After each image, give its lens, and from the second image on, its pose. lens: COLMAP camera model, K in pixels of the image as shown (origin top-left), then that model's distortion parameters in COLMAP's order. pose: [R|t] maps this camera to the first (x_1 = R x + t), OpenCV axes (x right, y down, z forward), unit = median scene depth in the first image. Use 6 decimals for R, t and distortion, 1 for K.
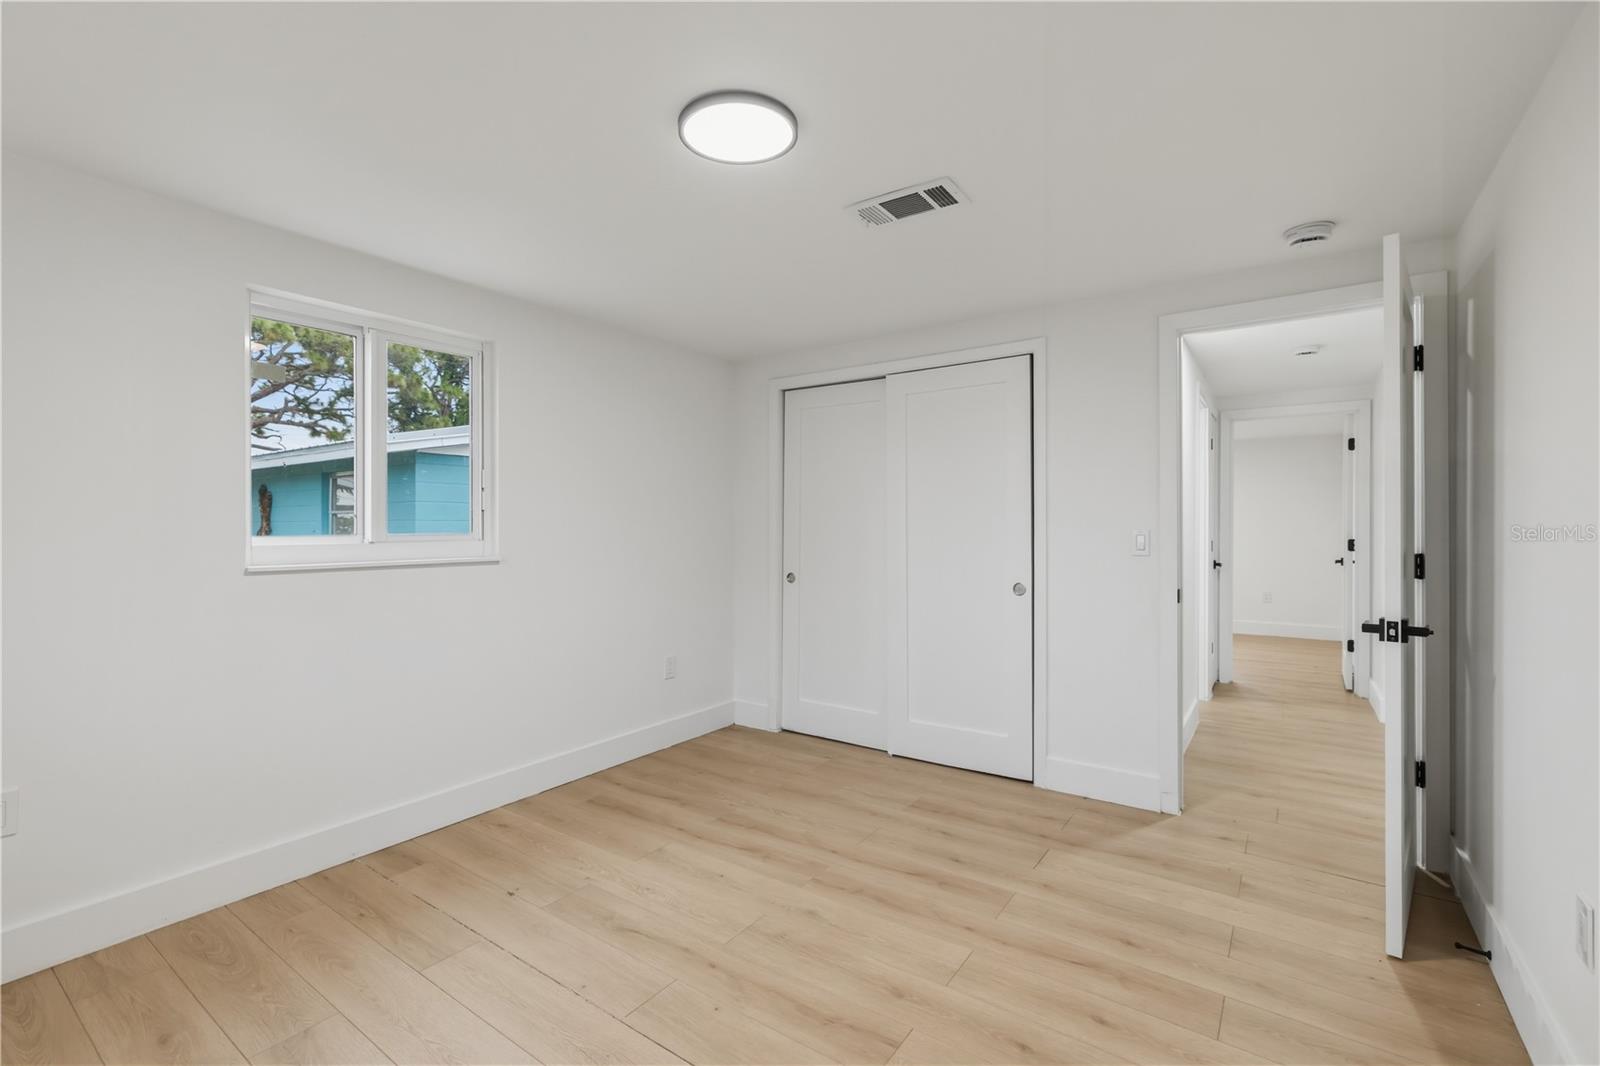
lens RADIAL K [[699.2, 0, 804.6], [0, 699.2, 532.7], [0, 0, 1]] dist [-0.002223, 0.002434]
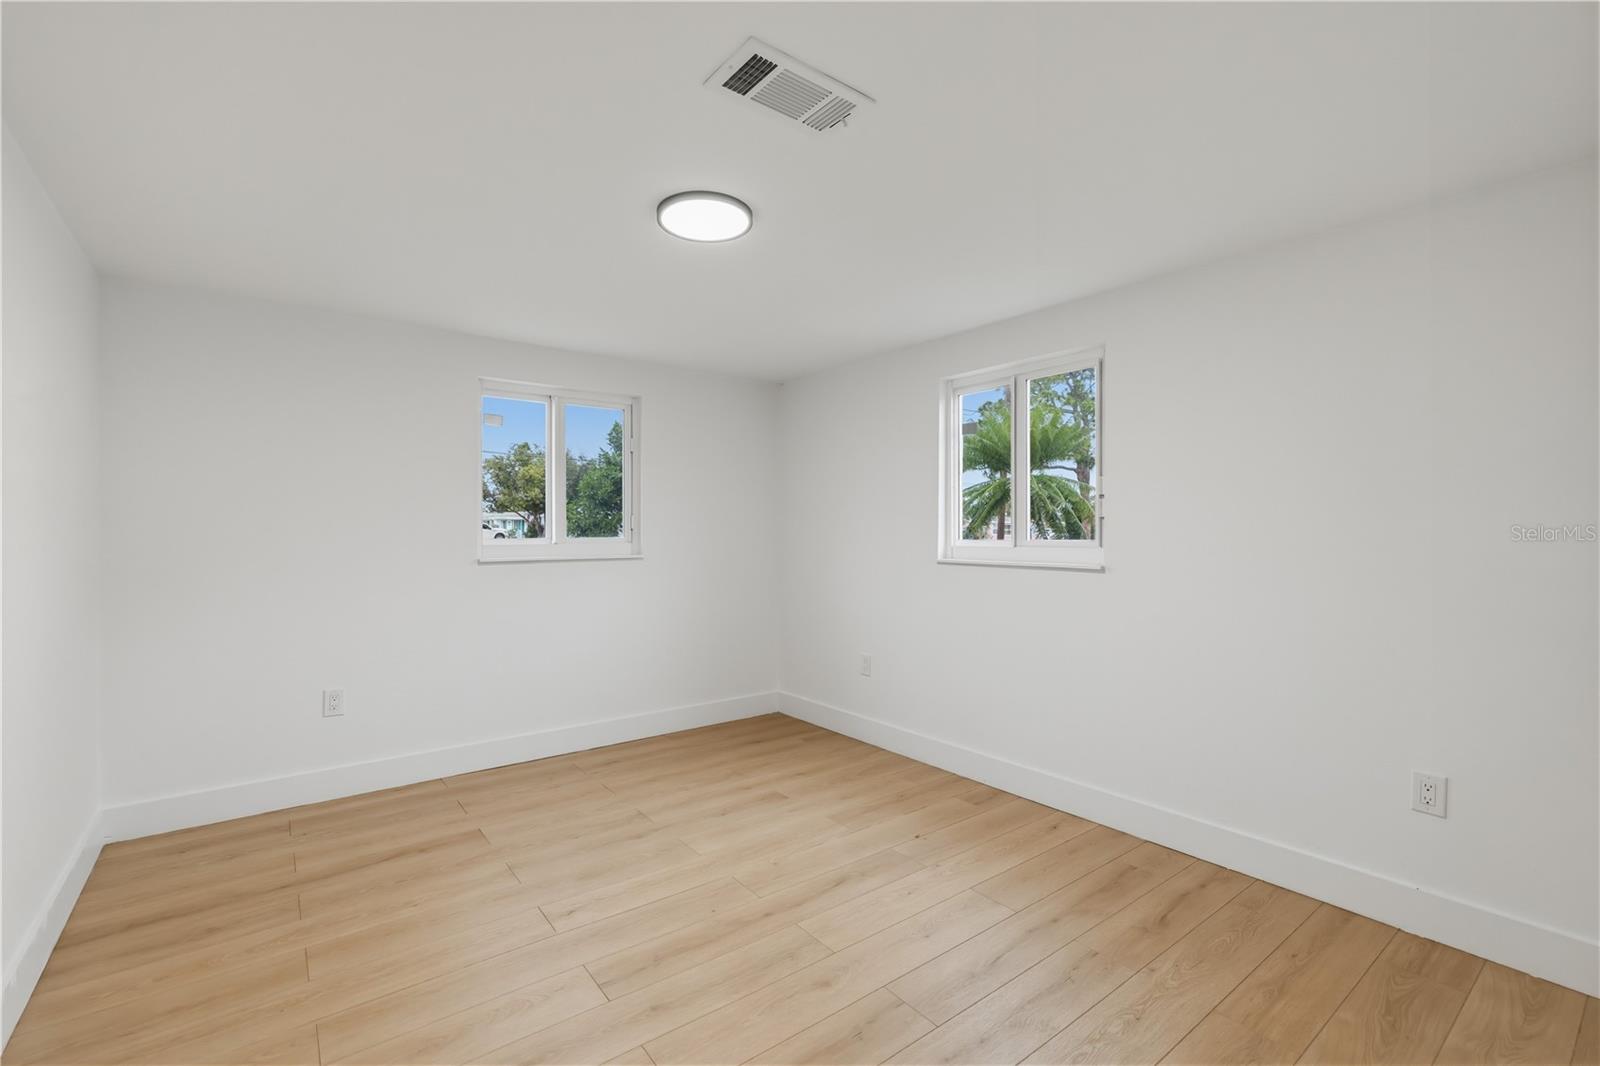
lens RADIAL K [[699.2, 0, 798.9], [0, 699.2, 525.0], [0, 0, 1]] dist [-0.002223, 0.002434]
pose [[-0.296405, -0.007777, -0.955031, 0.670347], [-0.012552, 0.999912, -0.004247, -0.011923], [0.954980, 0.010728, -0.296476, 0.969213]]
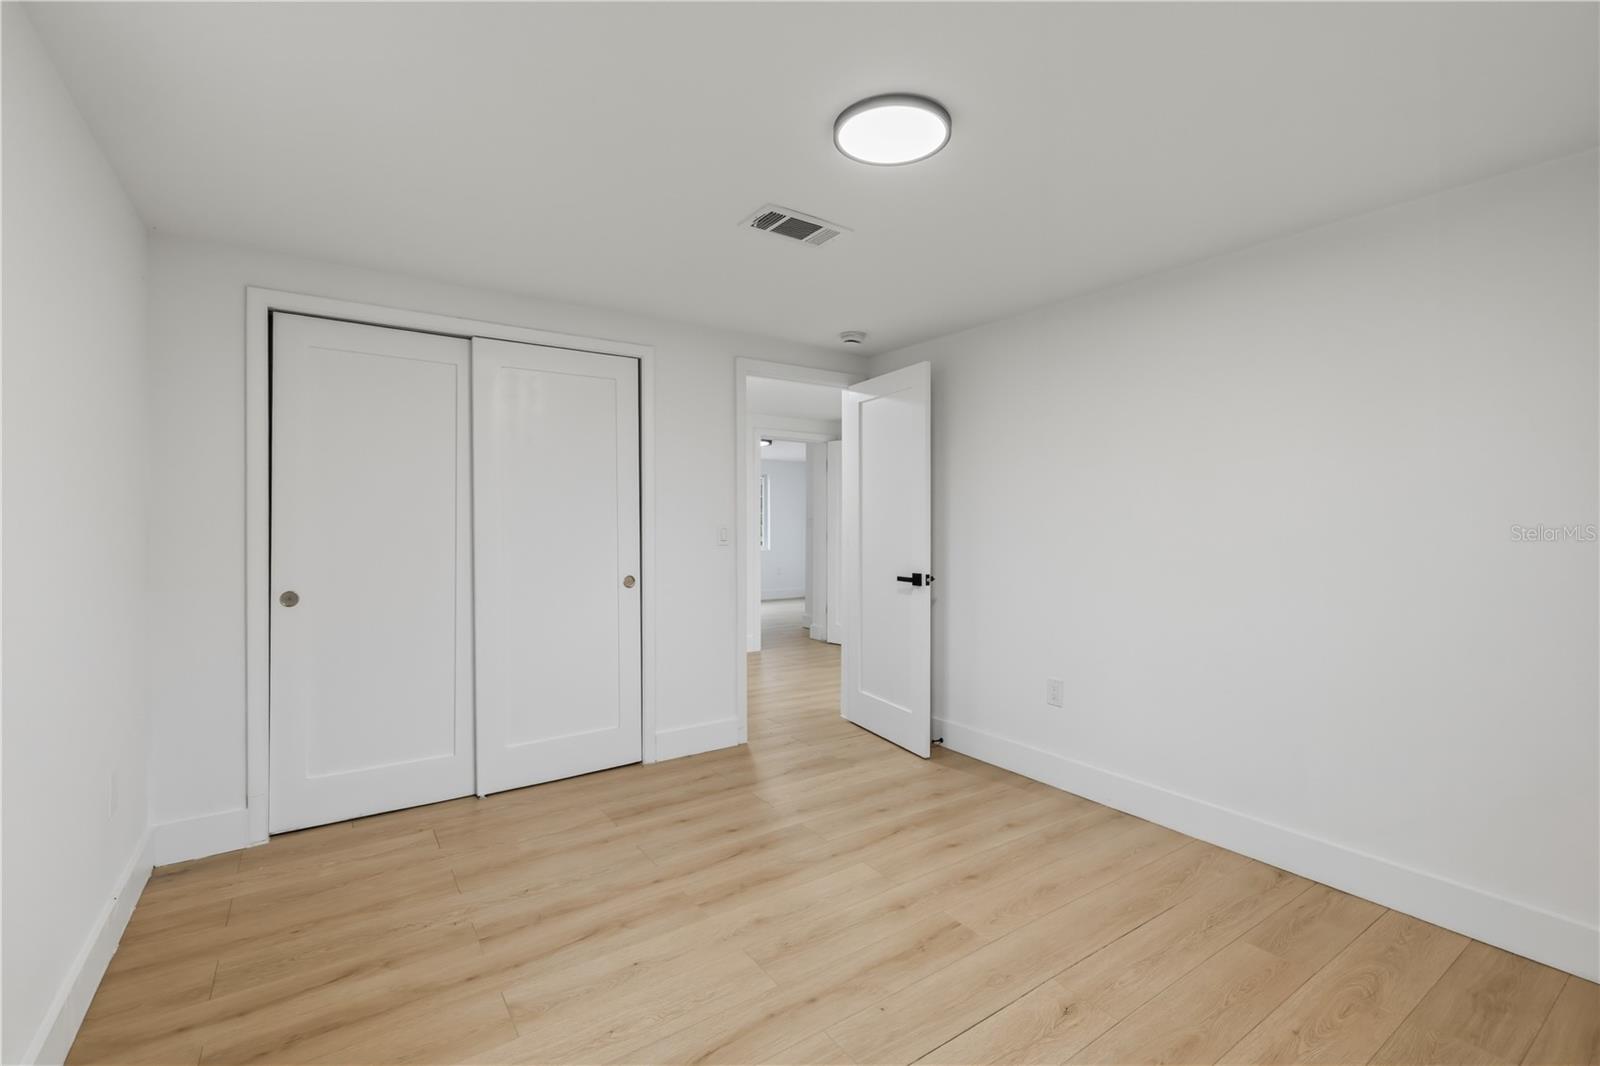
lens RADIAL K [[699.2, 0, 784.7], [0, 699.2, 526.9], [0, 0, 1]] dist [-0.002223, 0.002434]
pose [[0.356230, -0.005630, 0.934382, -0.698373], [0.007821, 0.999965, 0.003043, -0.001942], [-0.934366, 0.006224, 0.356261, 0.493977]]
